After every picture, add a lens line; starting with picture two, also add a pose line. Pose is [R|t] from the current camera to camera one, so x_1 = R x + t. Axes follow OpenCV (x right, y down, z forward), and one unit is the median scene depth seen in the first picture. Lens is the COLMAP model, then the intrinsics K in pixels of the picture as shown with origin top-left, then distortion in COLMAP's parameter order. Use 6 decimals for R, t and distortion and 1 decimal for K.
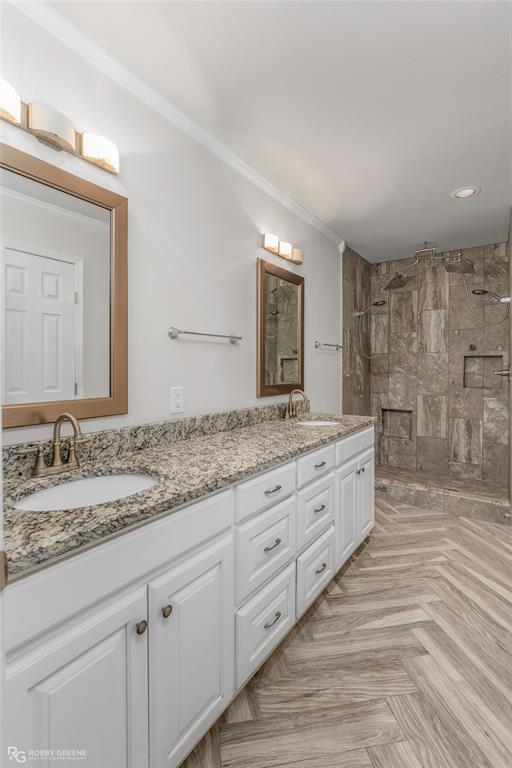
lens RADIAL K [[343.8, 0, 263.5], [0, 343.8, 370.7], [0, 0, 1]] dist [-0.000214, 0.000320]
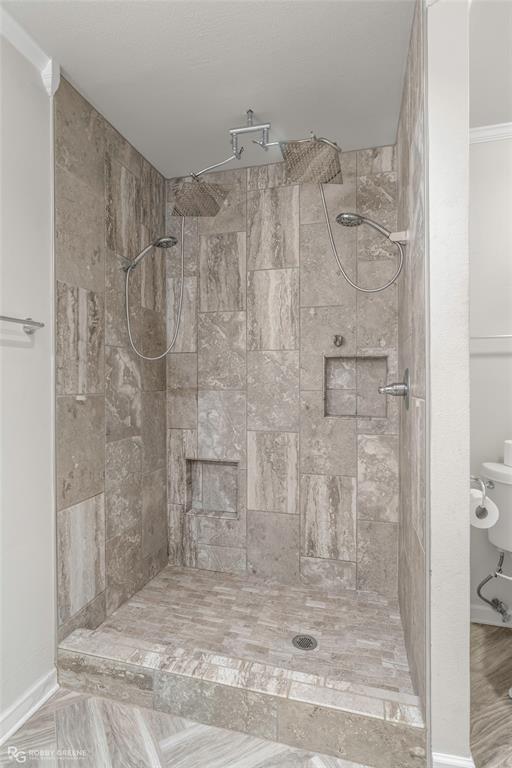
lens RADIAL K [[379.3, 0, 256.0], [0, 379.3, 384.0], [0, 0, 1]] dist [-0.004207, 0.001152]
pose [[0.946217, -0.006238, 0.323472, 0.283991], [0.006562, 0.999978, 0.000089, -0.001823], [-0.323466, 0.002038, 0.946238, 0.465945]]
